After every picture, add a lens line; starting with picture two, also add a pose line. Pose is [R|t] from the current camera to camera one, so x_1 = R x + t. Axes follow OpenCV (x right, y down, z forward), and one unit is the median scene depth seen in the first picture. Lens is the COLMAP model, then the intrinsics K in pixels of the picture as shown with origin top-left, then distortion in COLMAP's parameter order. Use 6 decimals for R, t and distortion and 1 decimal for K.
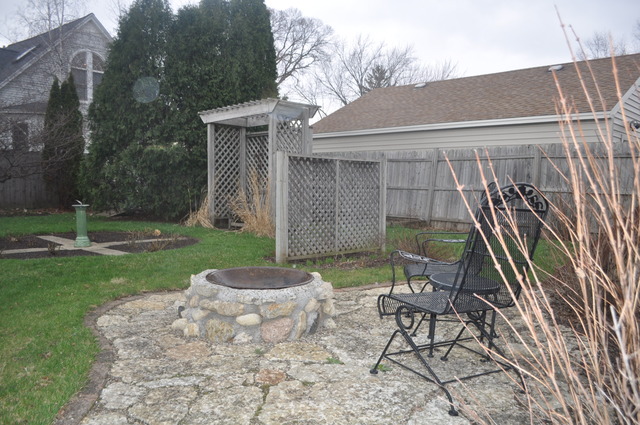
lens RADIAL K [[510.9, 0, 324.4], [0, 510.9, 233.3], [0, 0, 1]] dist [-0.079891, -0.000229]
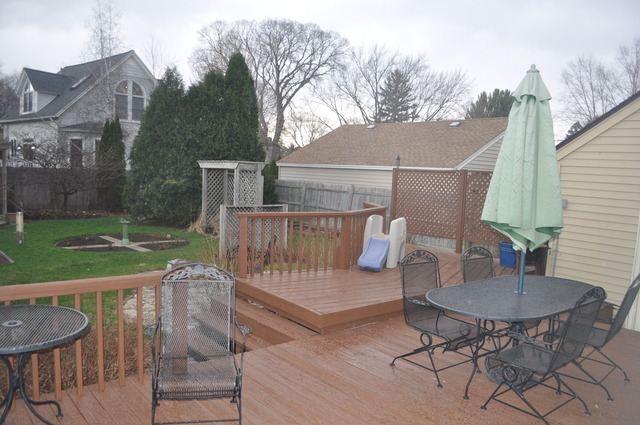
lens RADIAL K [[510.9, 0, 324.4], [0, 510.9, 233.3], [0, 0, 1]] dist [-0.079891, -0.000229]
pose [[0.997534, 0.035709, -0.060419, 0.206158], [-0.034434, 0.999165, 0.022010, -0.047225], [0.061154, -0.019875, 0.997930, -0.466033]]
